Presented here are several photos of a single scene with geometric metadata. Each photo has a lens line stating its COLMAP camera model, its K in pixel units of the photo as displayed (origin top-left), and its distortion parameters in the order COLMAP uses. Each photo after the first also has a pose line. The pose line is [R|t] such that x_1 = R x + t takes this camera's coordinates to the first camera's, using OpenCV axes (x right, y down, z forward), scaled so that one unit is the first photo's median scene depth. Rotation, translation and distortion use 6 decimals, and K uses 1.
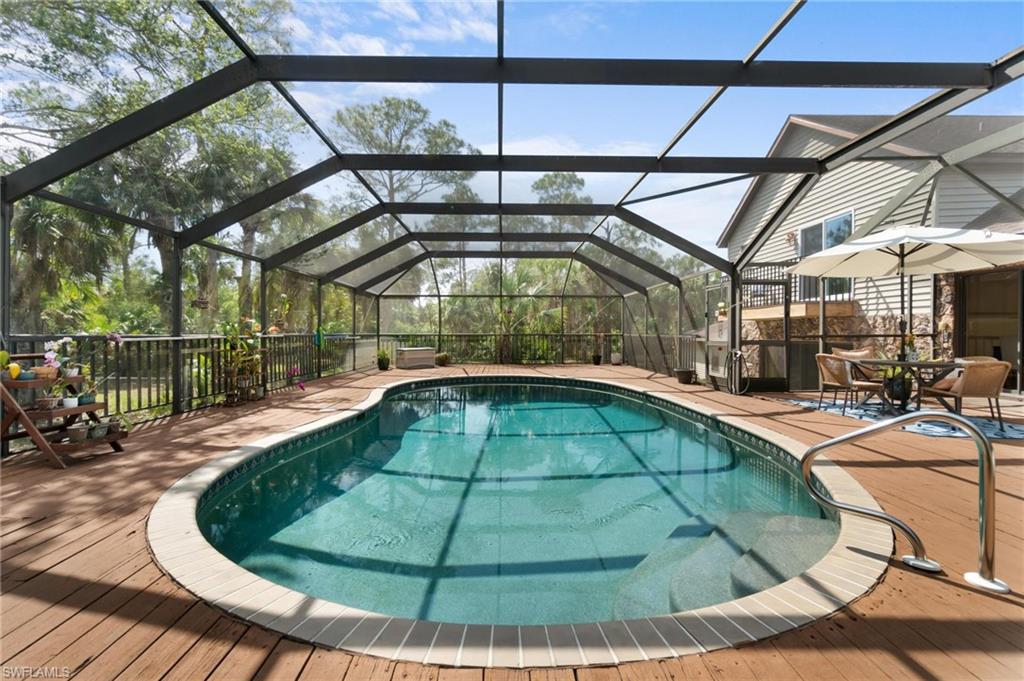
lens RADIAL K [[440.5, 0, 509.9], [0, 440.5, 335.7], [0, 0, 1]] dist [-0.000538, 0.000357]
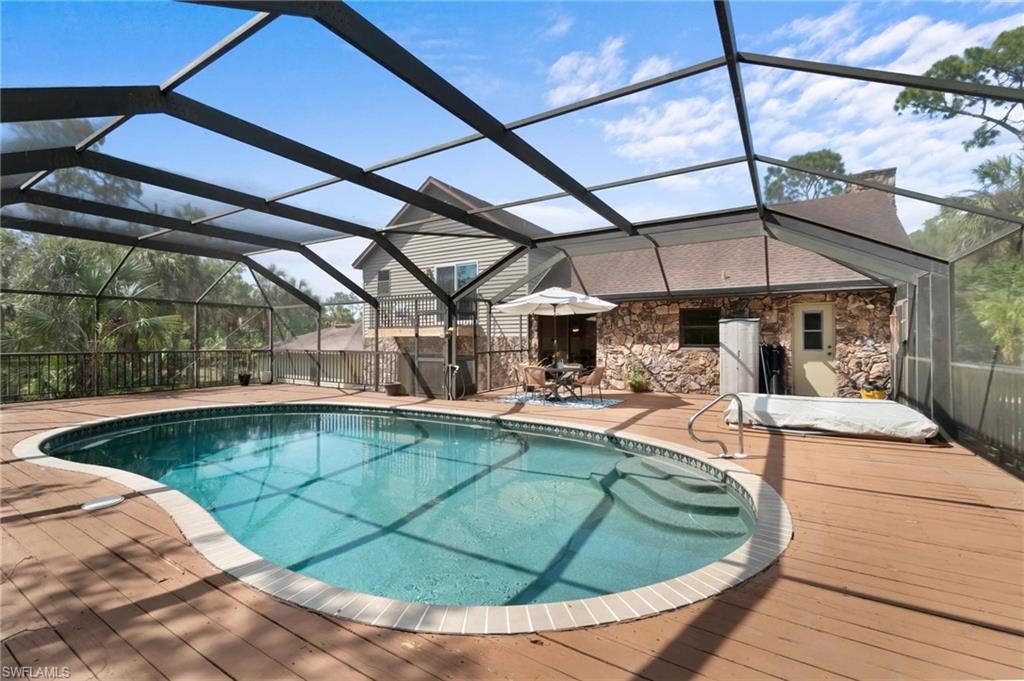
lens RADIAL K [[440.5, 0, 513.8], [0, 440.5, 342.2], [0, 0, 1]] dist [-0.000538, 0.000357]
pose [[0.535026, -0.002478, 0.844832, -0.449783], [0.004745, 0.999989, -0.000072, -0.030421], [-0.844822, 0.004047, 0.535032, 0.173416]]
